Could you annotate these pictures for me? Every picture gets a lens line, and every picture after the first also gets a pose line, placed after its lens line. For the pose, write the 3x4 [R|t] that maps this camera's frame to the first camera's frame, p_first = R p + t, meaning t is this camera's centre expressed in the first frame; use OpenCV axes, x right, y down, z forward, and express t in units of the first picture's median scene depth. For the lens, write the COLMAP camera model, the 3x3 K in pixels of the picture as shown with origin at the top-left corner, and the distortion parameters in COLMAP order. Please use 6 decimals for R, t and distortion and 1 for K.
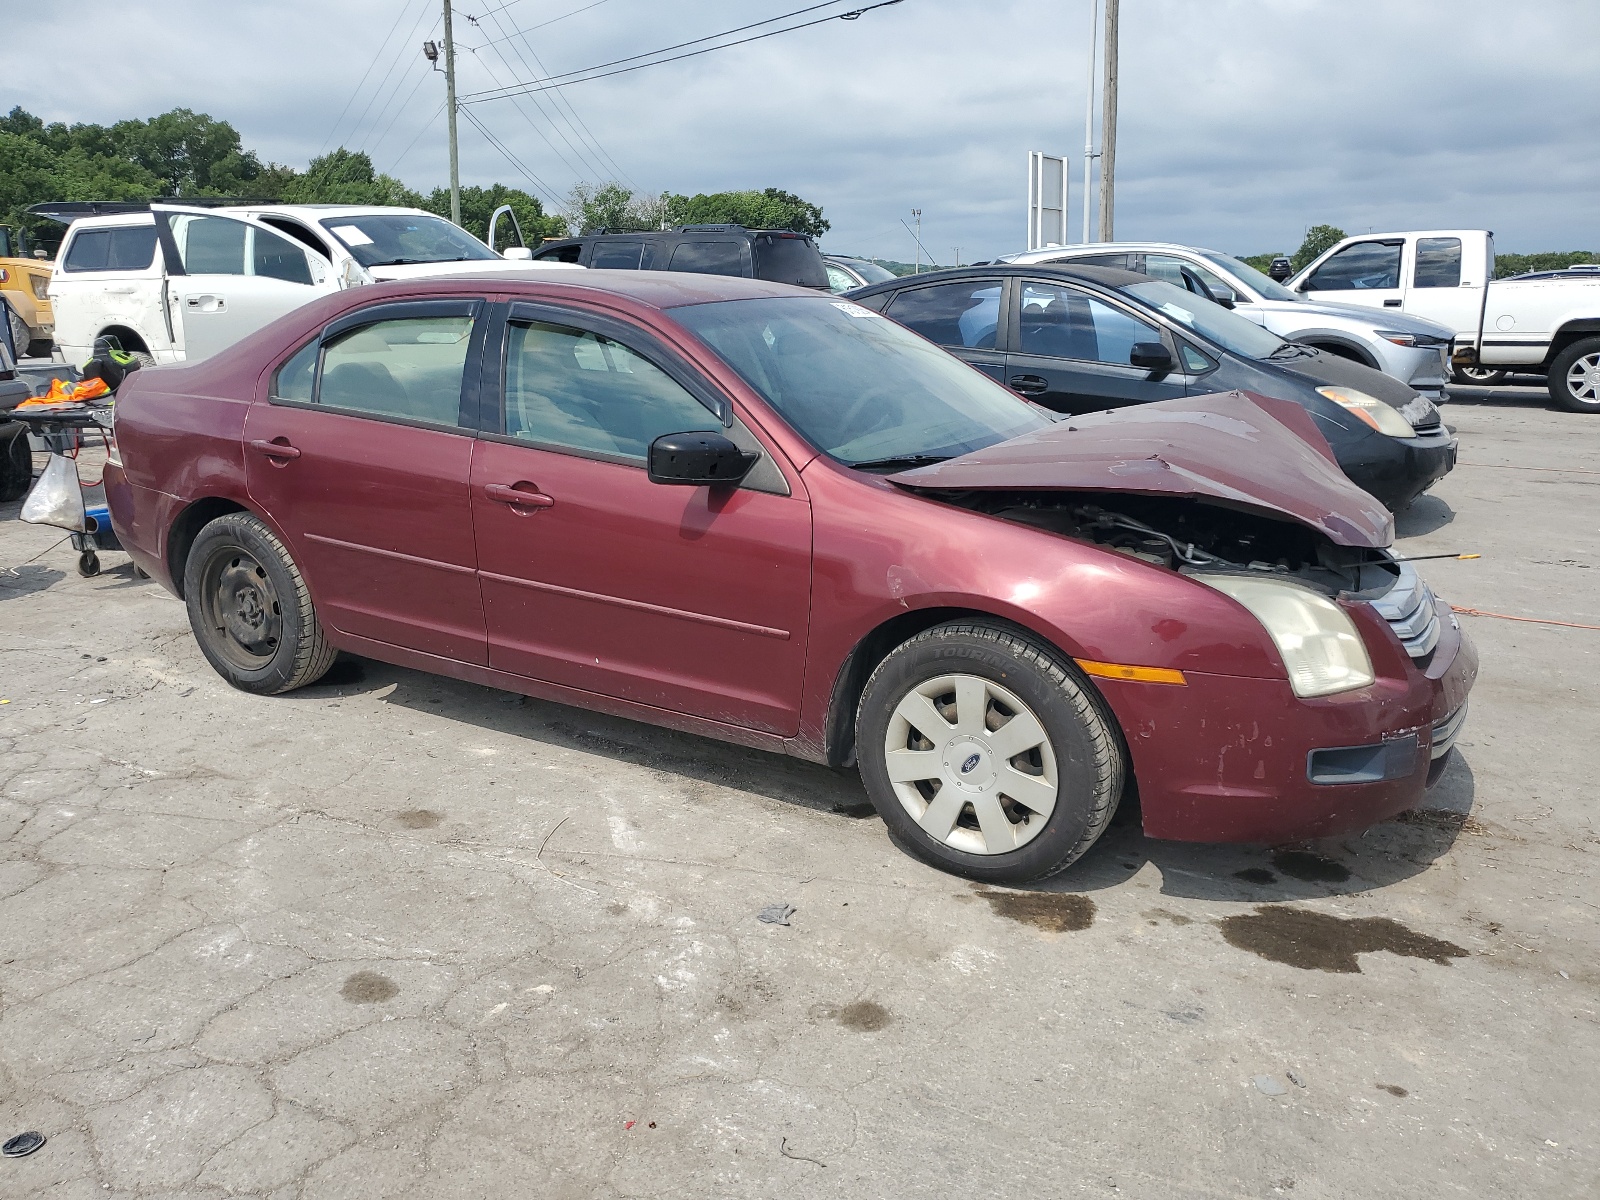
lens RADIAL K [[1263.2, 0, 797.2], [0, 1263.2, 600.7], [0, 0, 1]] dist [-0.003871, 0.036418]
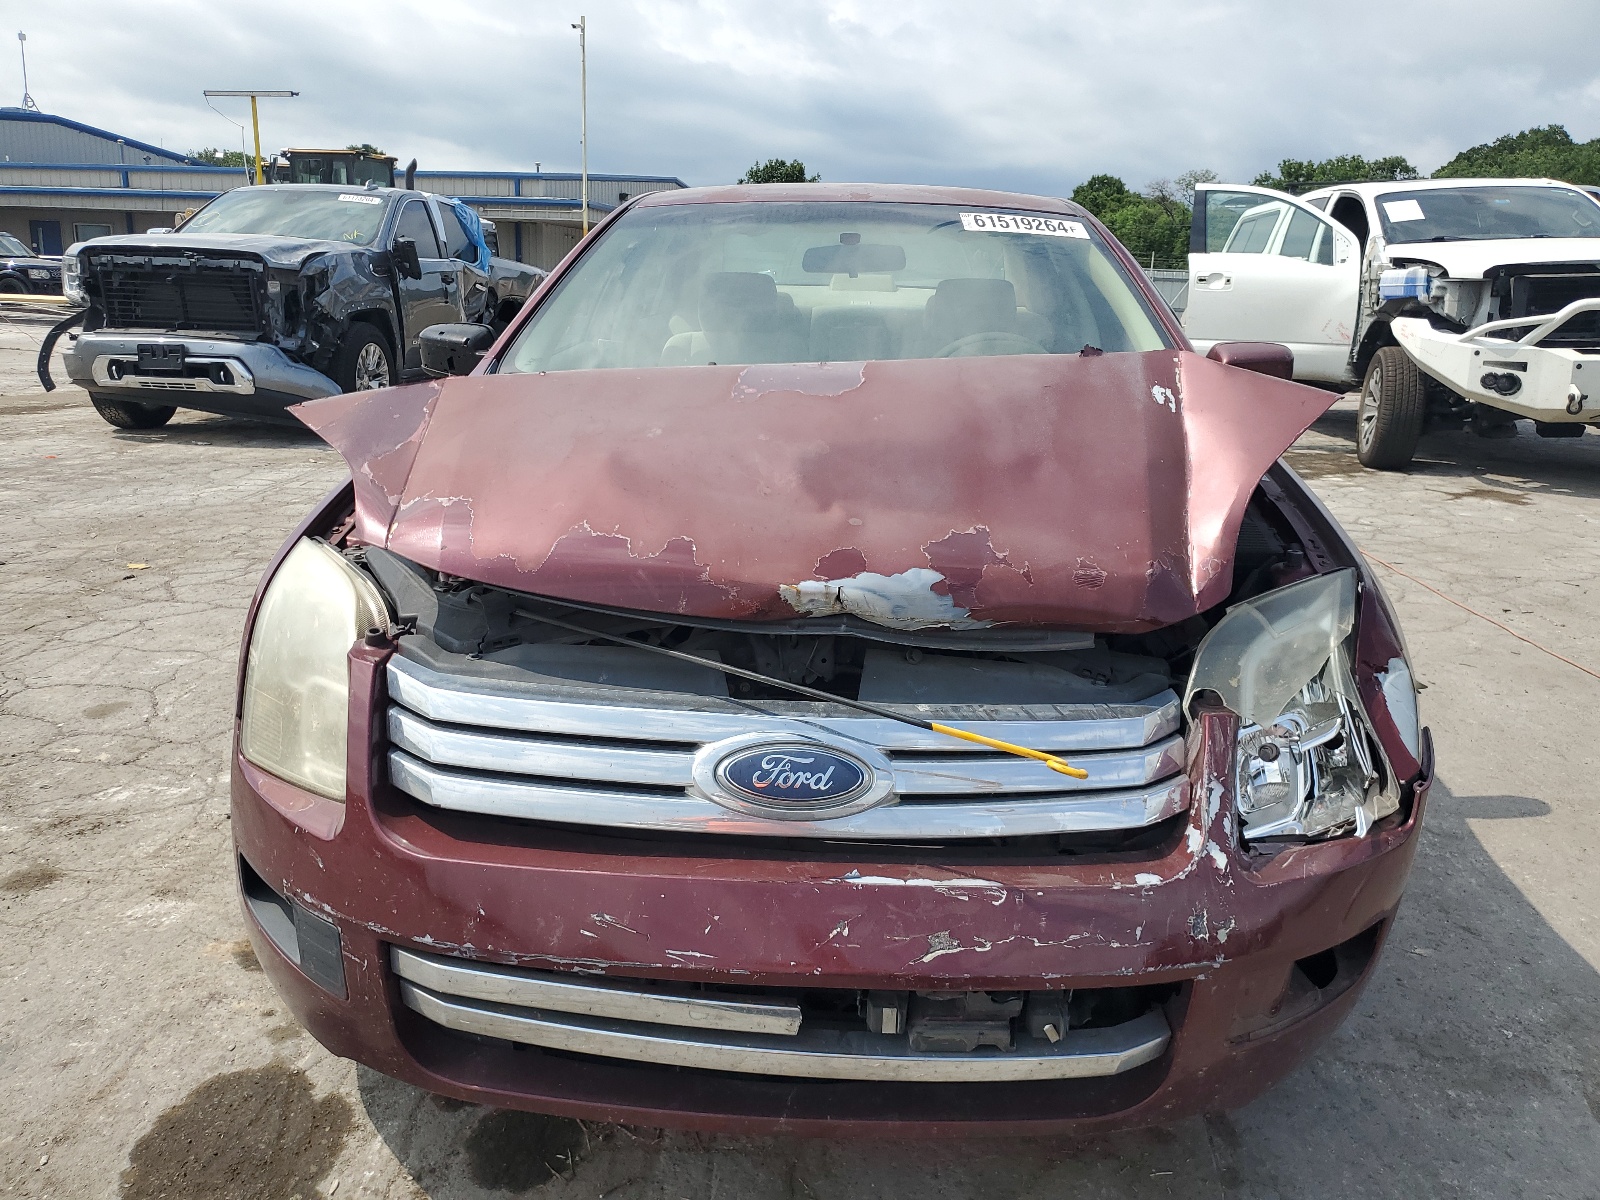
lens RADIAL K [[1263.2, 0, 797.2], [0, 1263.2, 600.7], [0, 0, 1]] dist [-0.003871, 0.036418]
pose [[0.446372, 0.235958, -0.863178, 0.955988], [-0.251587, 0.958792, 0.131993, -0.132901], [0.858753, 0.158246, 0.487342, 0.857363]]
